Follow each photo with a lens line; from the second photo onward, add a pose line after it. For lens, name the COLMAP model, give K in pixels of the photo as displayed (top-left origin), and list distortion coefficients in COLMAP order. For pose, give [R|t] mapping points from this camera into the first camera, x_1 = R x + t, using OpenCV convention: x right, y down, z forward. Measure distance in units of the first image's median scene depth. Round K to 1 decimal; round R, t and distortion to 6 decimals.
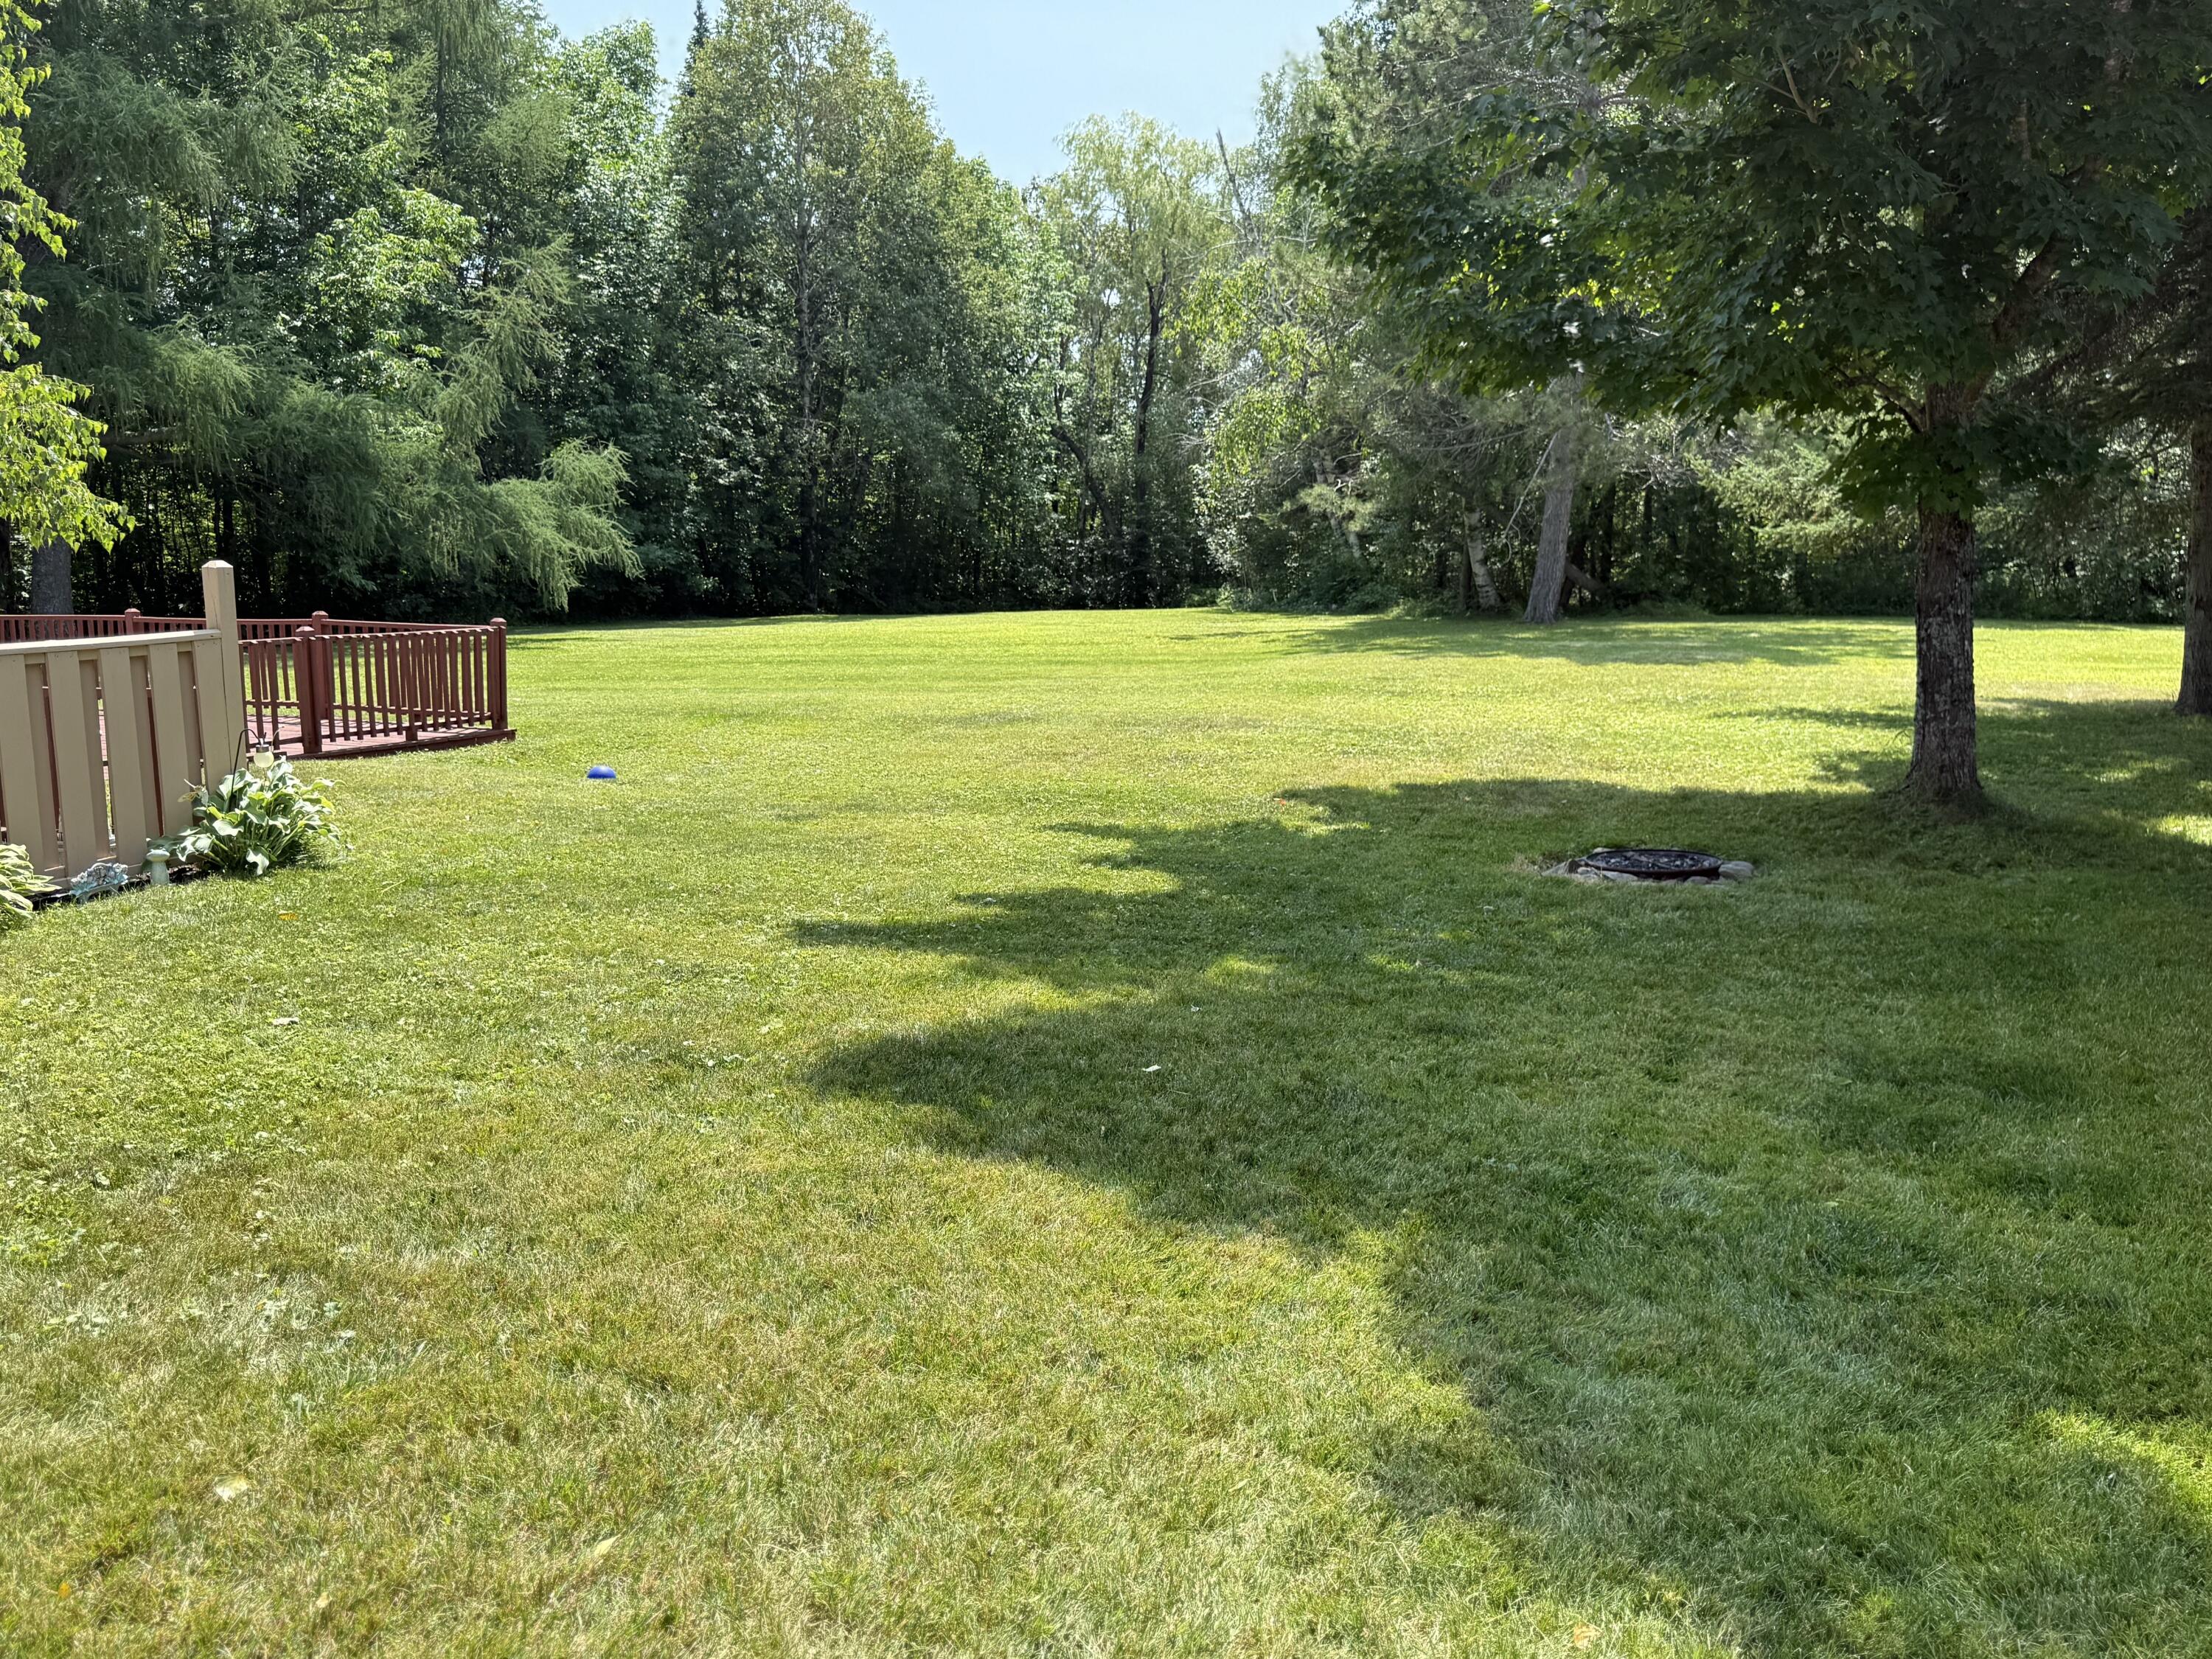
lens RADIAL K [[1846.5, 0, 1106.0], [0, 1846.5, 829.5], [0, 0, 1]] dist [0.157096, -0.311803]
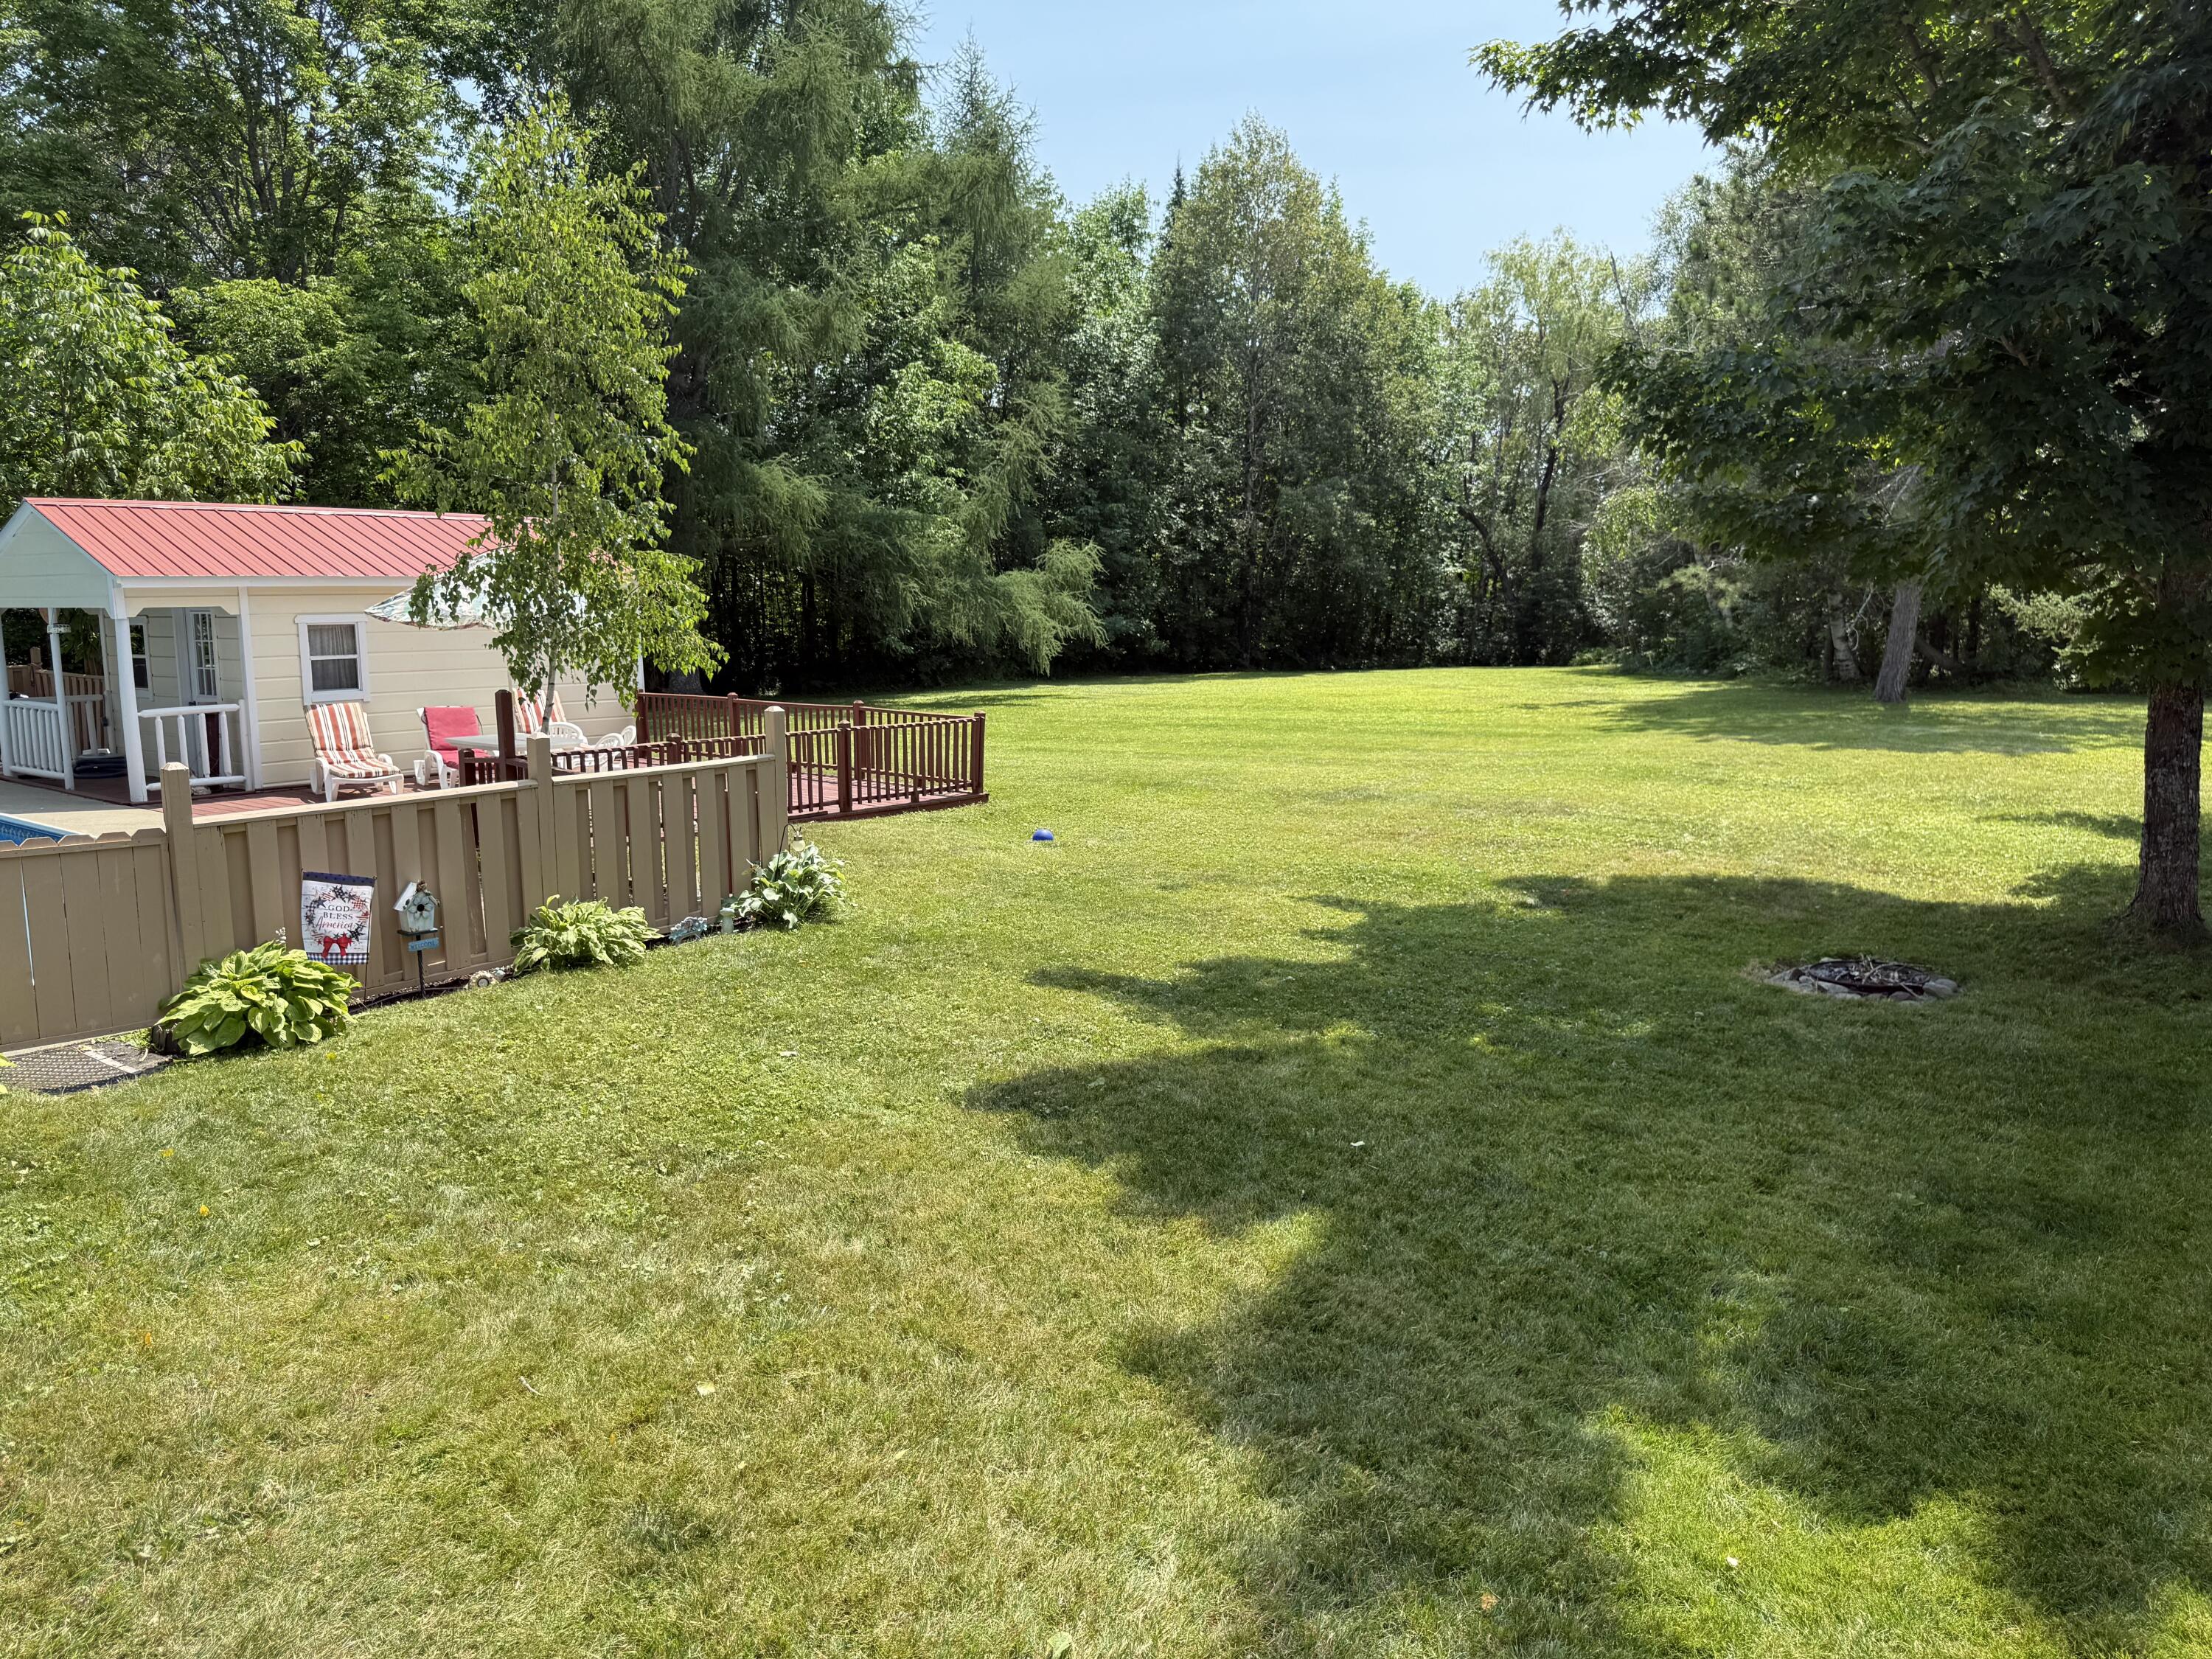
lens RADIAL K [[1583.6, 0, 1106.0], [0, 1583.6, 829.5], [0, 0, 1]] dist [0.110666, -0.164407]
pose [[0.967198, 0.040064, -0.250845, 0.053784], [-0.040159, 0.999182, 0.004742, -0.041378], [0.250830, 0.005487, 0.968016, -0.075000]]
